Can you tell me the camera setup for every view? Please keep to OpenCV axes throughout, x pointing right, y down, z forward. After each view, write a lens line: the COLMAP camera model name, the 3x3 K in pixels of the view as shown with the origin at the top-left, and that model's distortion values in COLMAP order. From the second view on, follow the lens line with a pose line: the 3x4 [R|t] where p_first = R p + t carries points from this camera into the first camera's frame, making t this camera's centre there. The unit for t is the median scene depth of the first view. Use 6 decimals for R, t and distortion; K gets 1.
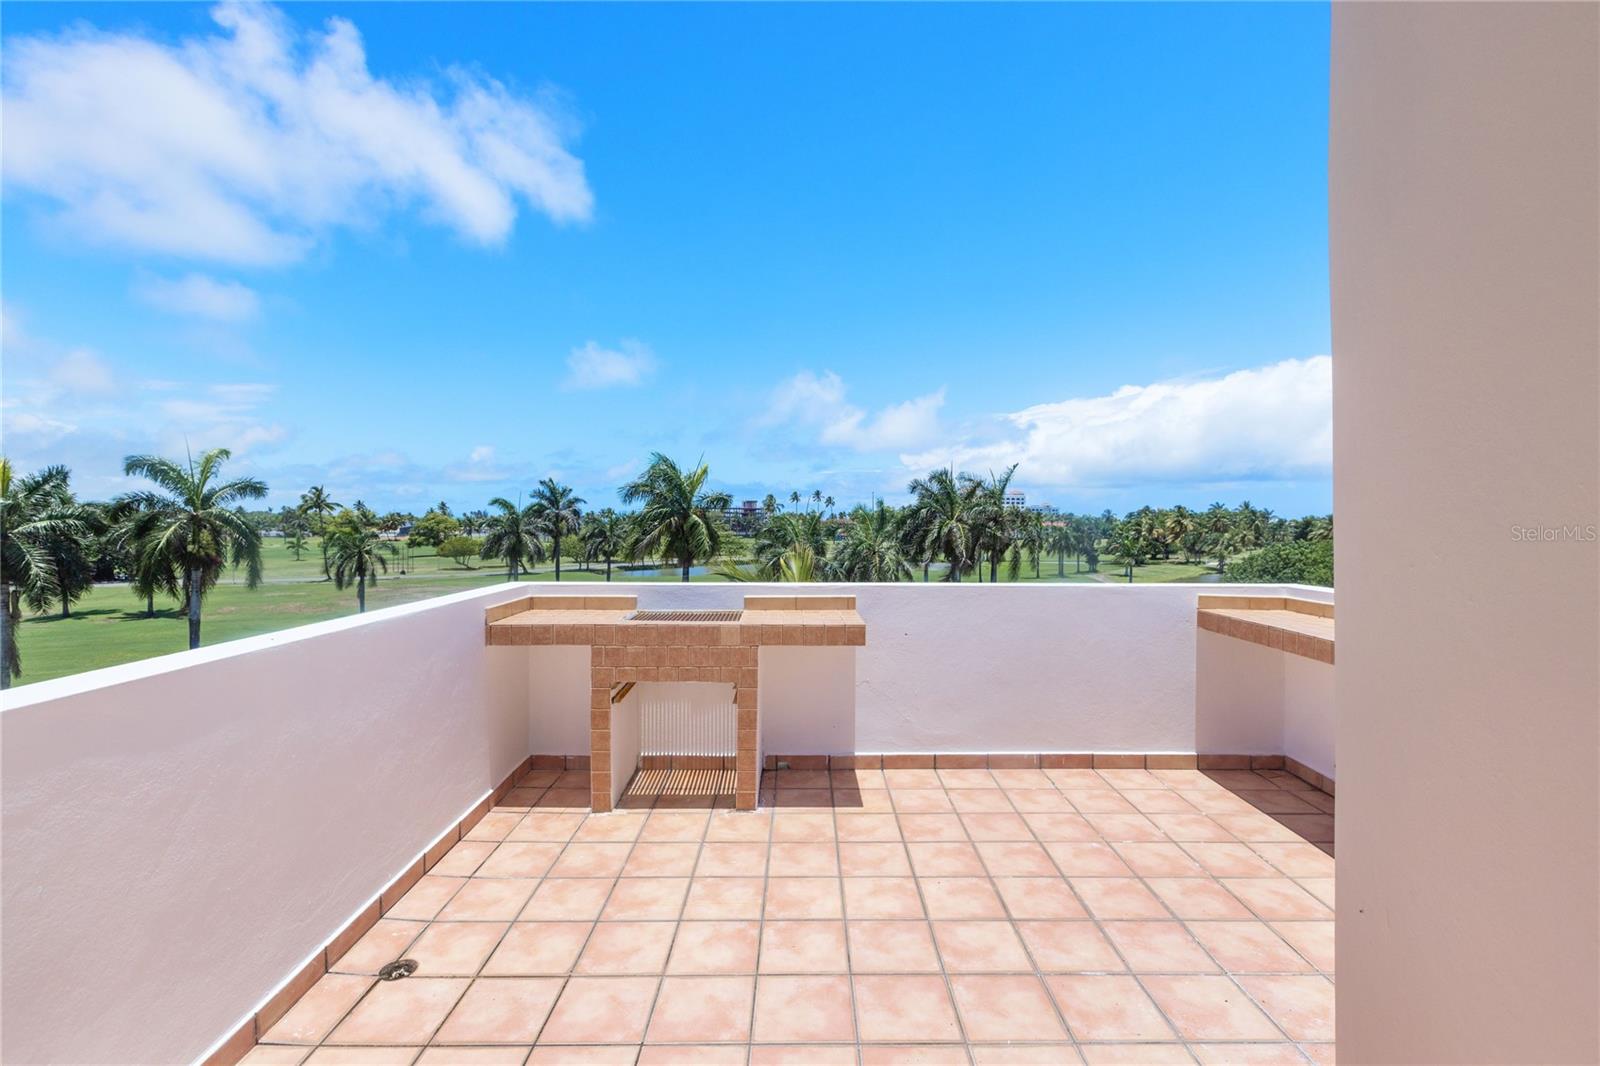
lens RADIAL K [[700.8, 0, 802.0], [0, 700.8, 517.2], [0, 0, 1]] dist [0.001870, 0.000609]
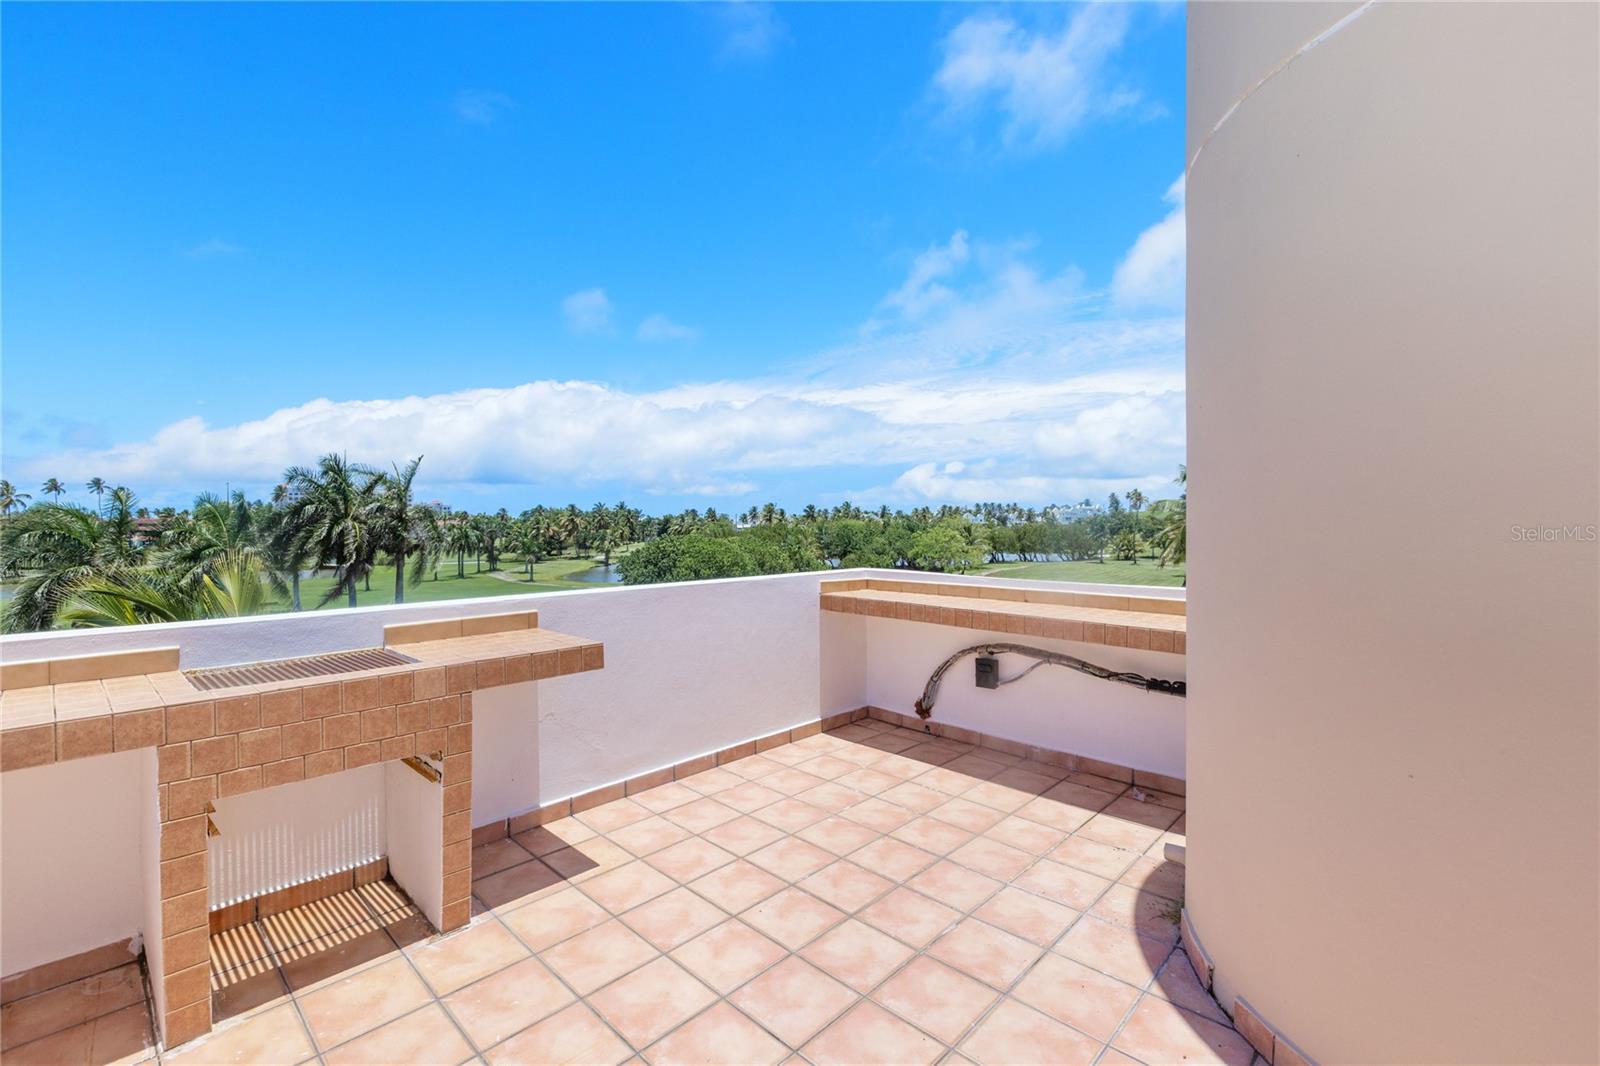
lens RADIAL K [[700.8, 0, 802.0], [0, 700.8, 517.2], [0, 0, 1]] dist [0.001870, 0.000609]
pose [[0.697234, -0.000348, 0.716843, -0.320926], [-0.001278, 0.999998, 0.001729, 0.003579], [-0.716842, -0.002122, 0.697232, 0.245083]]
